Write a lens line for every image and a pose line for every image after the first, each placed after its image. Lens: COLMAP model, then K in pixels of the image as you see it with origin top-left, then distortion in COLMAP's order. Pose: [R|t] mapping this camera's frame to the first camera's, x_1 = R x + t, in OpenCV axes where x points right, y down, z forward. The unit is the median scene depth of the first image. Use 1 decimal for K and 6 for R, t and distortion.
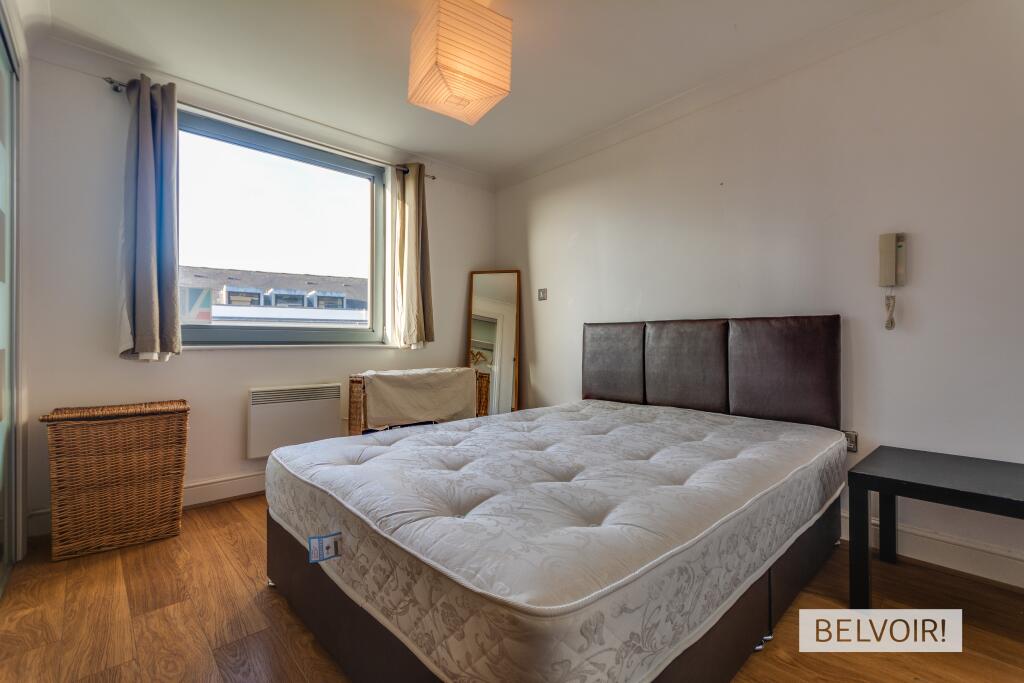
lens RADIAL K [[445.7, 0, 508.6], [0, 445.7, 336.7], [0, 0, 1]] dist [0.004544, -0.000448]
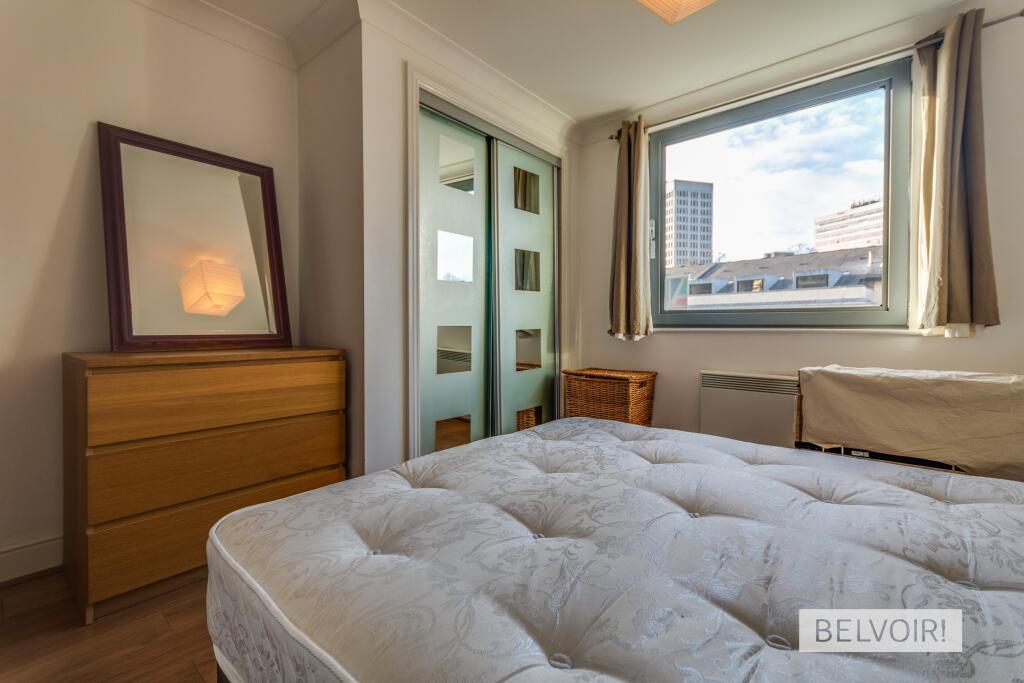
lens RADIAL K [[448.4, 0, 511.8], [0, 448.4, 329.0], [0, 0, 1]] dist [0.002468, 0.000057]
pose [[0.122806, 0.010107, -0.992379, 0.387002], [0.009696, 0.999888, 0.011383, 0.005106], [0.992383, -0.011020, 0.122694, 0.434541]]
